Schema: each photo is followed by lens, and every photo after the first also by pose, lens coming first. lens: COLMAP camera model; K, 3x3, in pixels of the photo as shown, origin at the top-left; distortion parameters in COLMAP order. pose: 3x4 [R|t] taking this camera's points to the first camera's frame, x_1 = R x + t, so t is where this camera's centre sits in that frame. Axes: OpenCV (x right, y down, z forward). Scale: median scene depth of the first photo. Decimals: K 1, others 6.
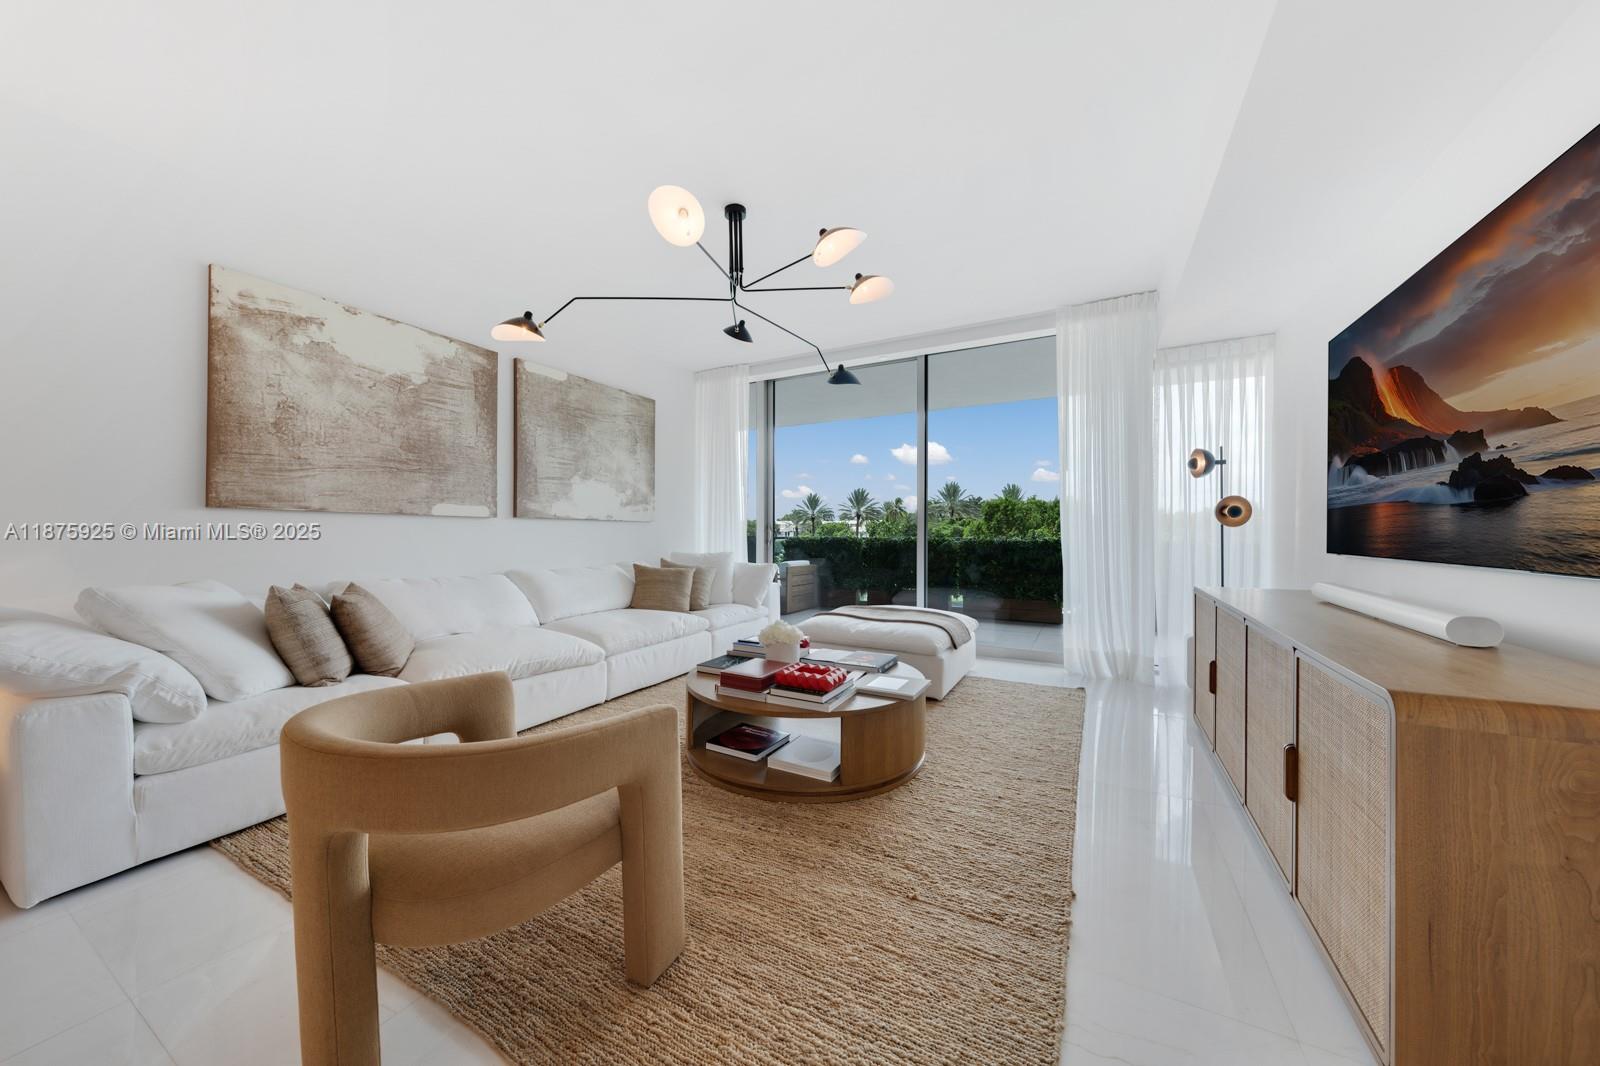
lens RADIAL K [[558.0, 0, 785.8], [0, 558.0, 528.3], [0, 0, 1]] dist [-0.014096, 0.000095]
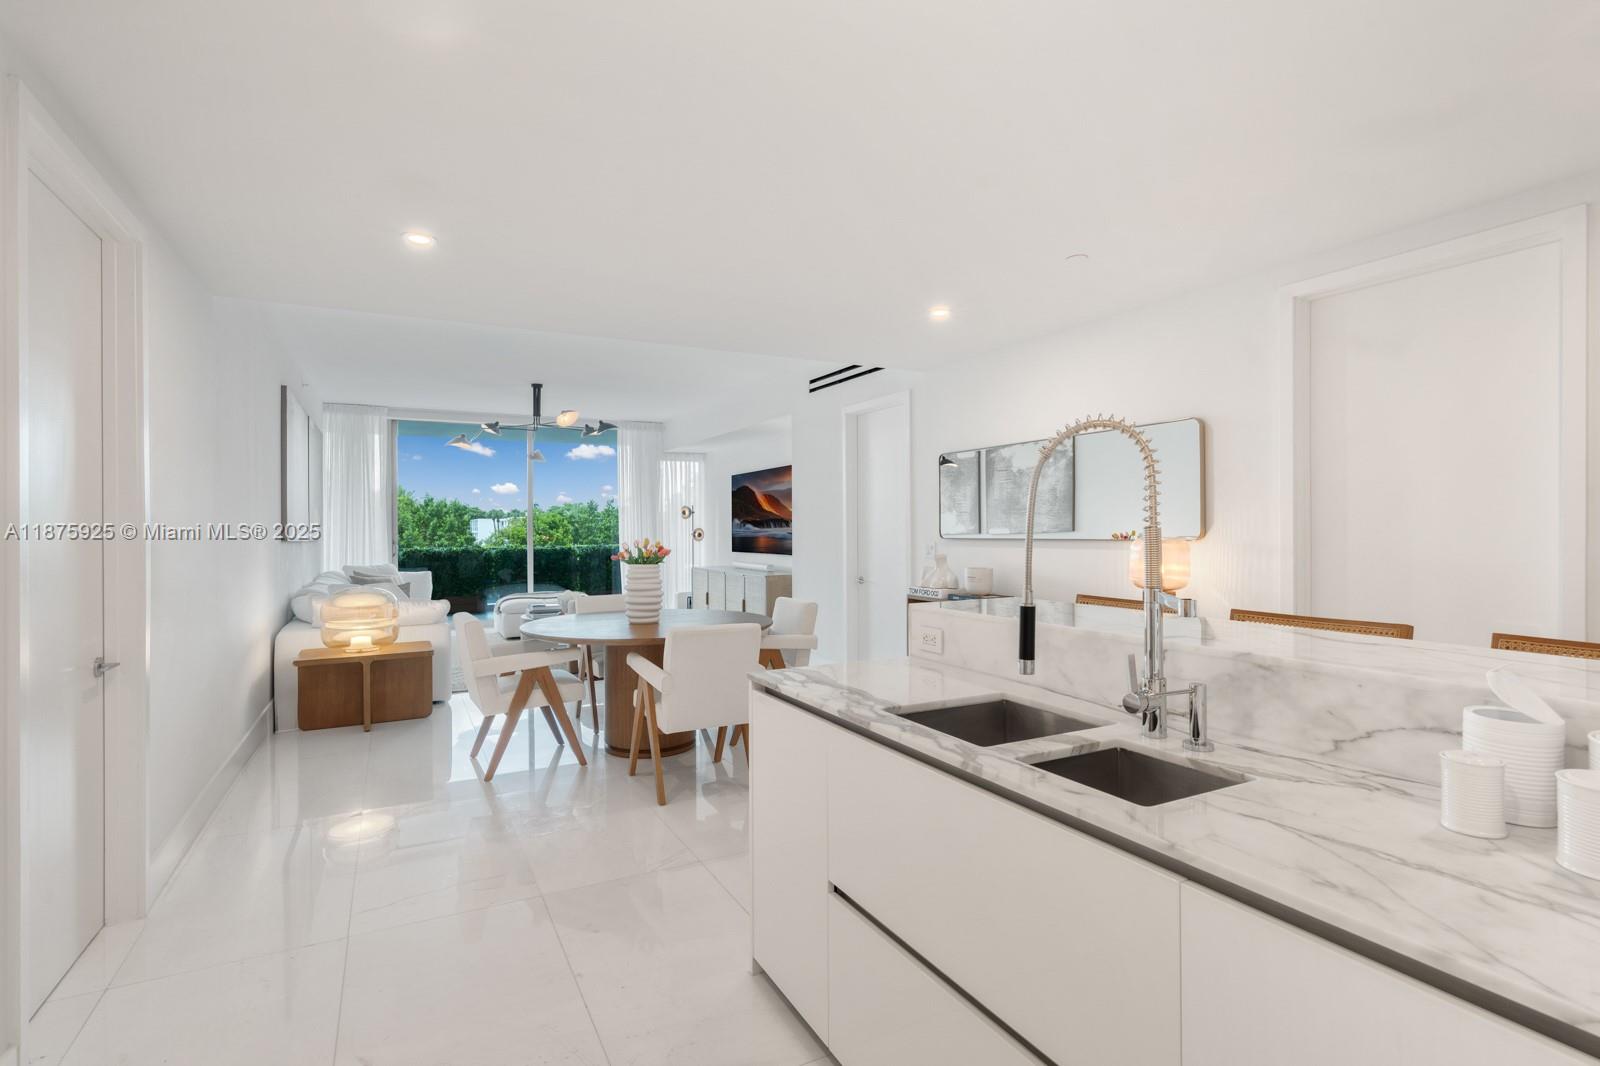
lens RADIAL K [[800.1, 0, 793.9], [0, 800.1, 524.7], [0, 0, 1]] dist [0.001314, 0.000395]
pose [[0.551337, 0.001102, 0.834282, -1.713135], [-0.003905, 0.999992, 0.001259, -0.076940], [-0.834273, -0.003952, 0.551337, -1.148383]]
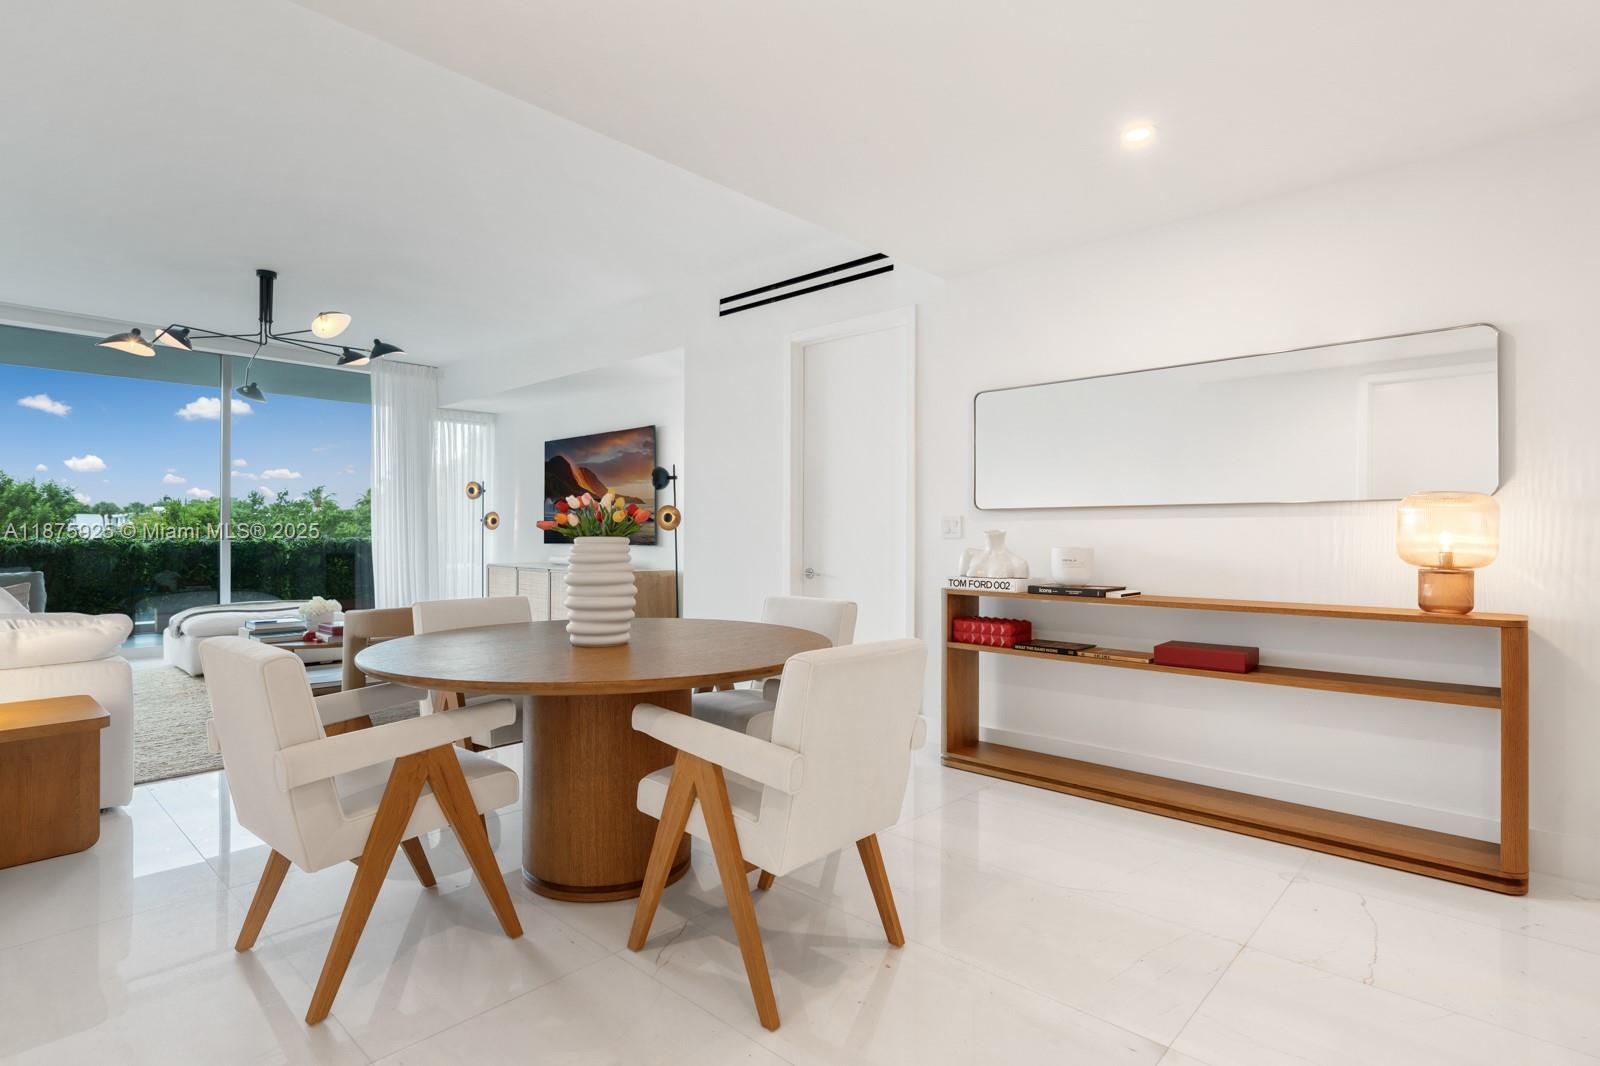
lens RADIAL K [[821.1, 0, 800.0], [0, 821.1, 533.0], [0, 0, 1]] dist [0.004580, 0.000183]
pose [[0.234501, -0.000283, 0.972116, -1.408163], [-0.013019, 0.999909, 0.003431, -0.014387], [-0.972029, -0.013461, 0.234476, -0.521080]]
